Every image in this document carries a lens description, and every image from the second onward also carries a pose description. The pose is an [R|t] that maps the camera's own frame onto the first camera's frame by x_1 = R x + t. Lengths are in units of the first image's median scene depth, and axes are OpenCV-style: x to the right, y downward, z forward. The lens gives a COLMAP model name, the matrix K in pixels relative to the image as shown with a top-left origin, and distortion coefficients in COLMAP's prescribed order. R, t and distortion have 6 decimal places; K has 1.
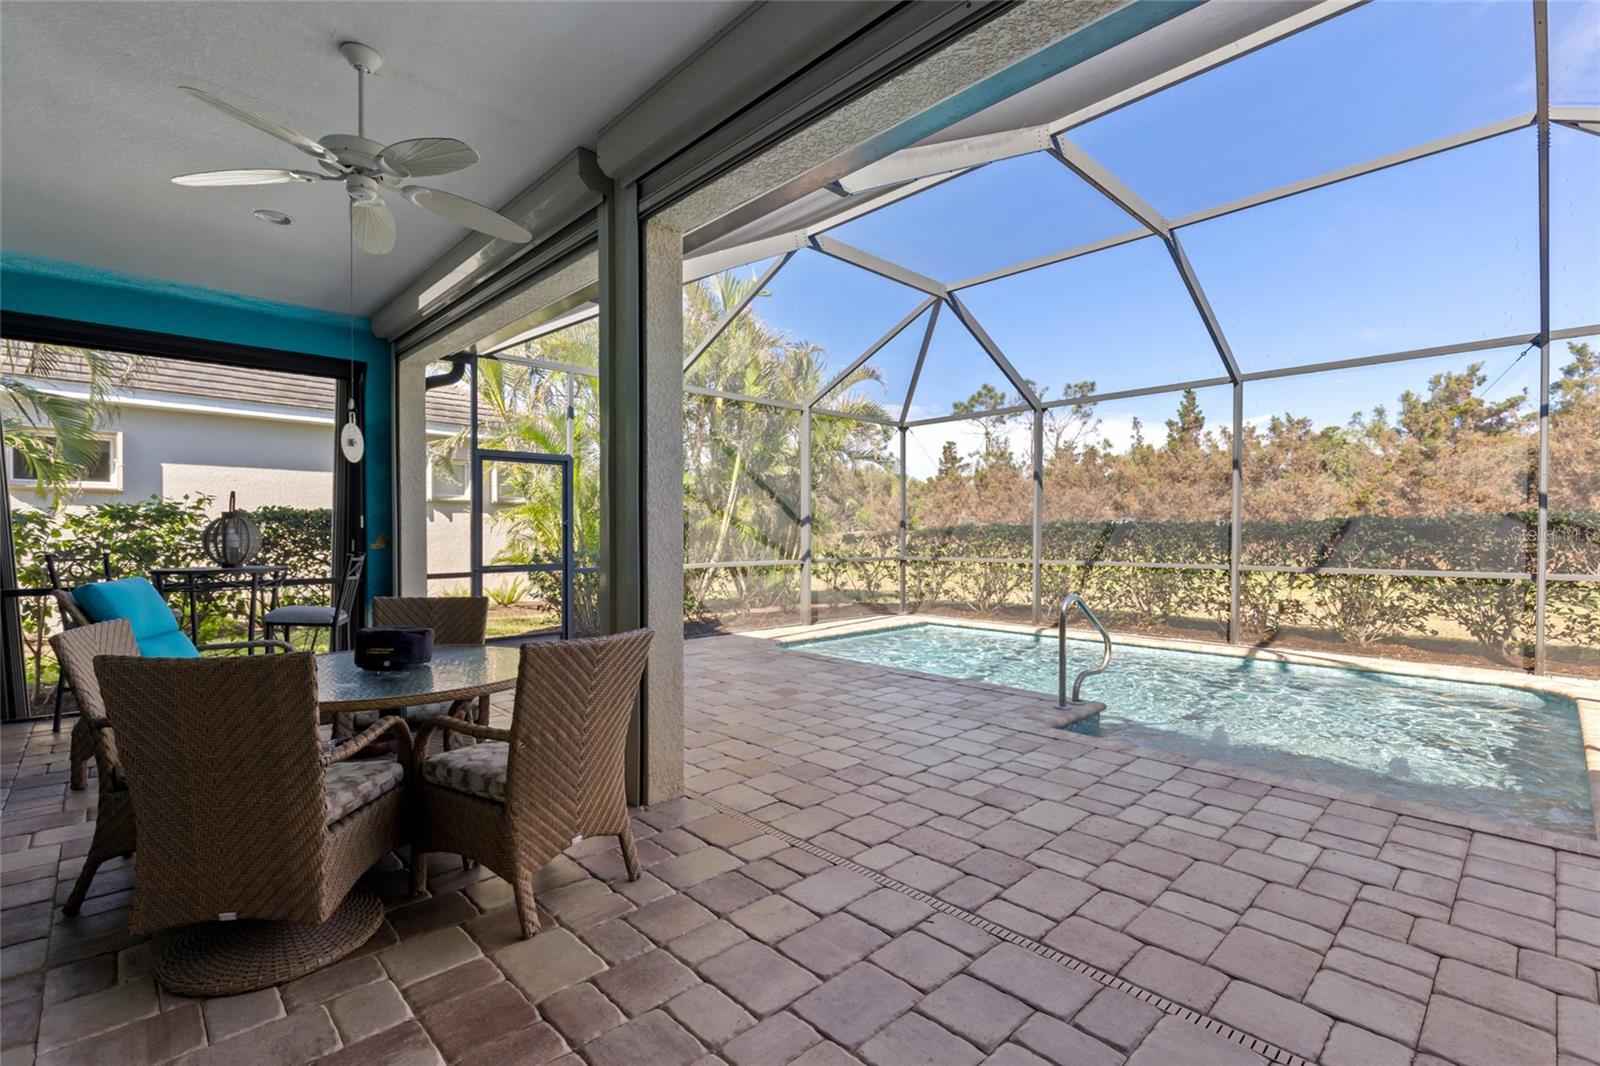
lens RADIAL K [[718.2, 0, 798.3], [0, 718.2, 536.3], [0, 0, 1]] dist [0.002367, -0.000303]
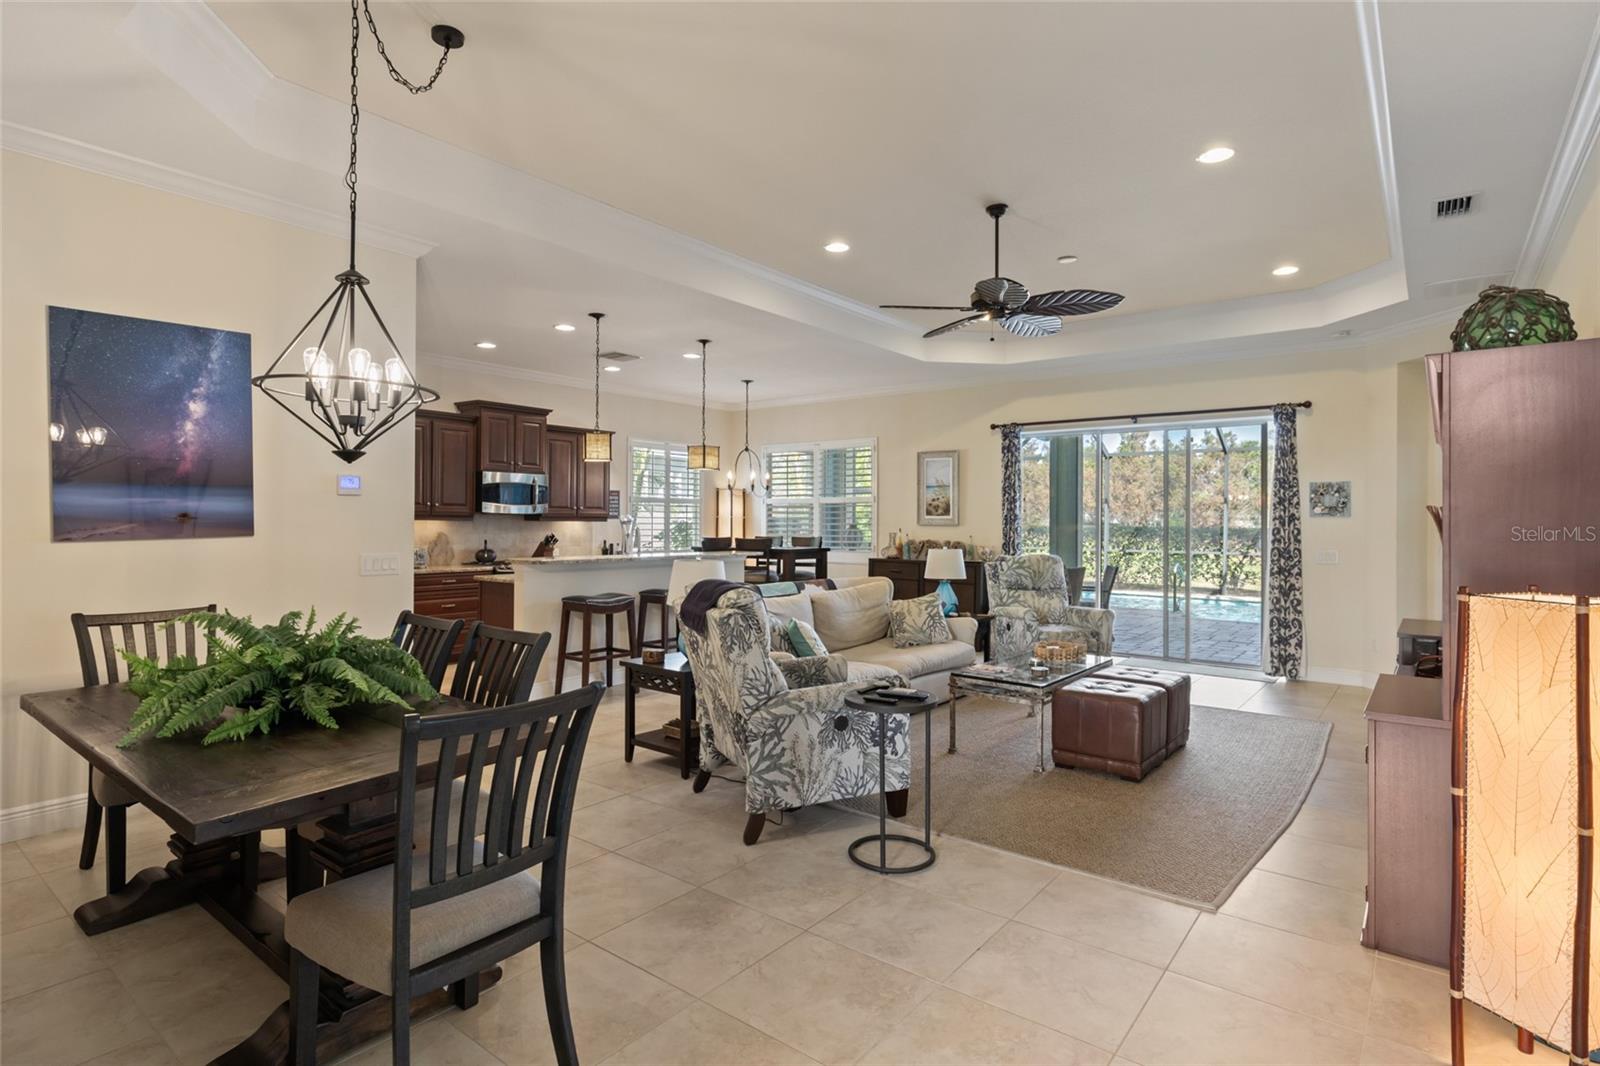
lens RADIAL K [[813.1, 0, 795.7], [0, 813.1, 518.4], [0, 0, 1]] dist [-0.004613, -0.000530]
pose [[0.990172, 0.008468, 0.139602, -0.225283], [-0.007365, 0.999937, -0.008418, -0.005872], [-0.139664, 0.007307, 0.990172, -0.265026]]
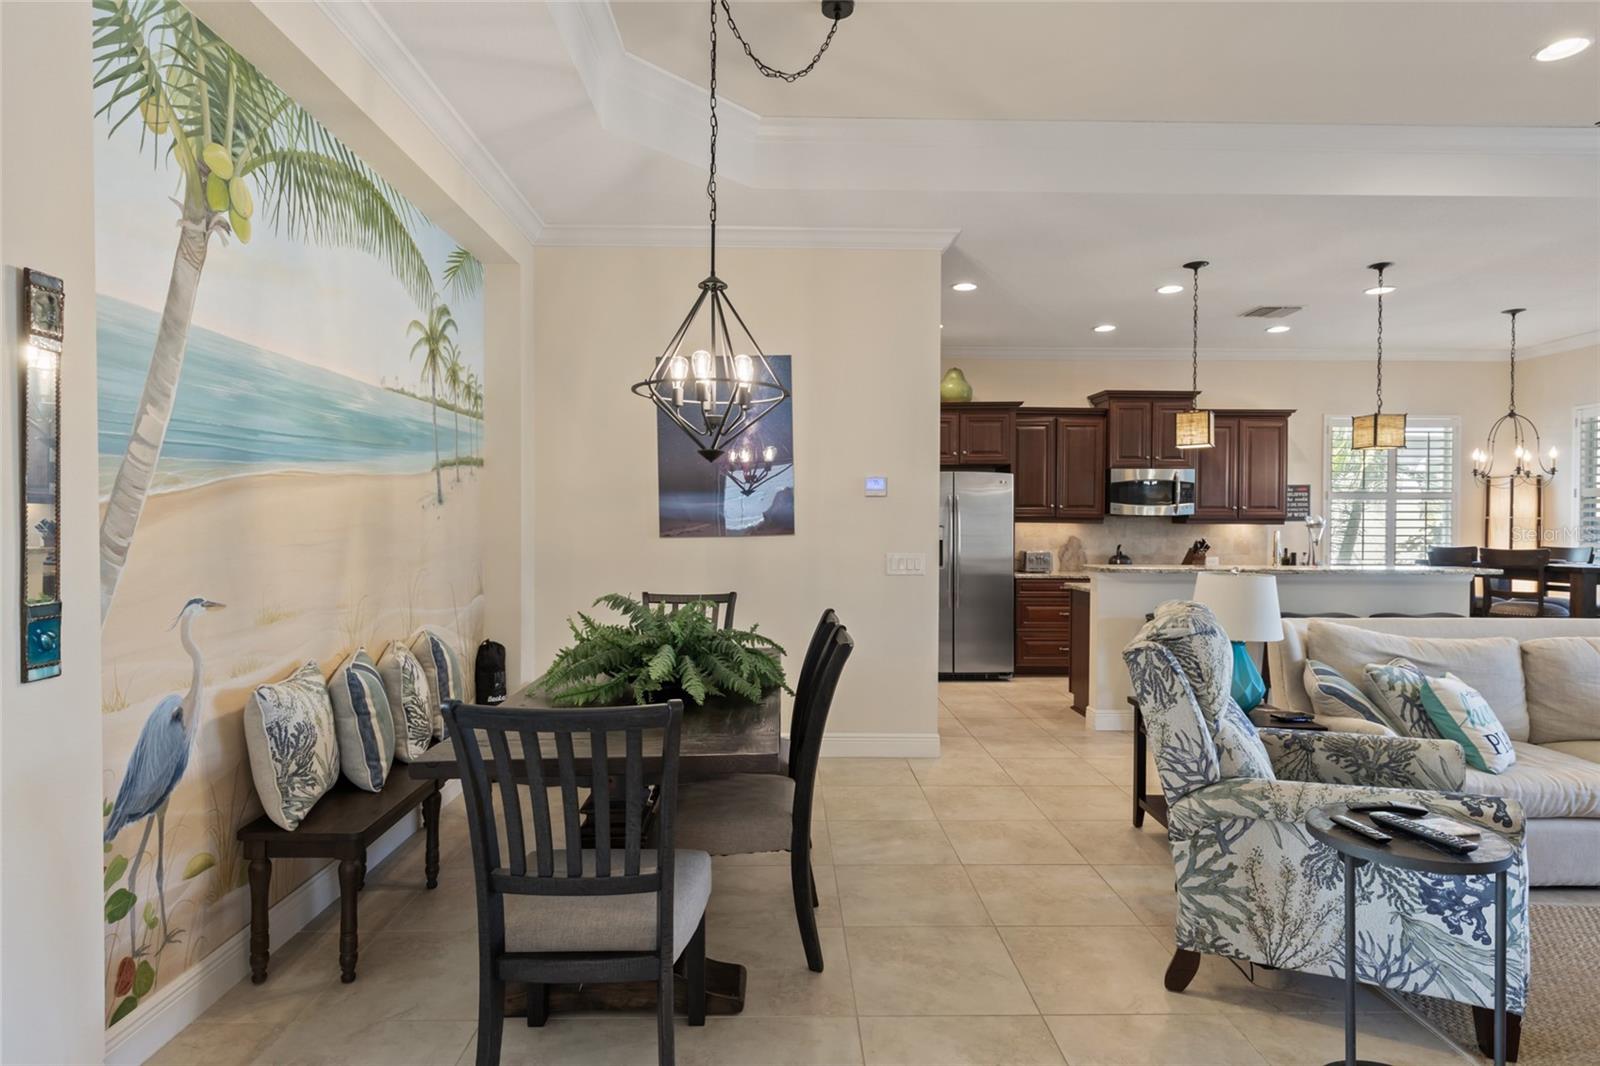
lens RADIAL K [[848.0, 0, 797.9], [0, 848.0, 534.6], [0, 0, 1]] dist [-0.001107, 0.000311]
pose [[0.735932, 0.013478, -0.676921, -0.183324], [-0.008701, 0.999908, 0.010450, -0.004964], [0.677000, -0.001801, 0.735981, -0.231203]]
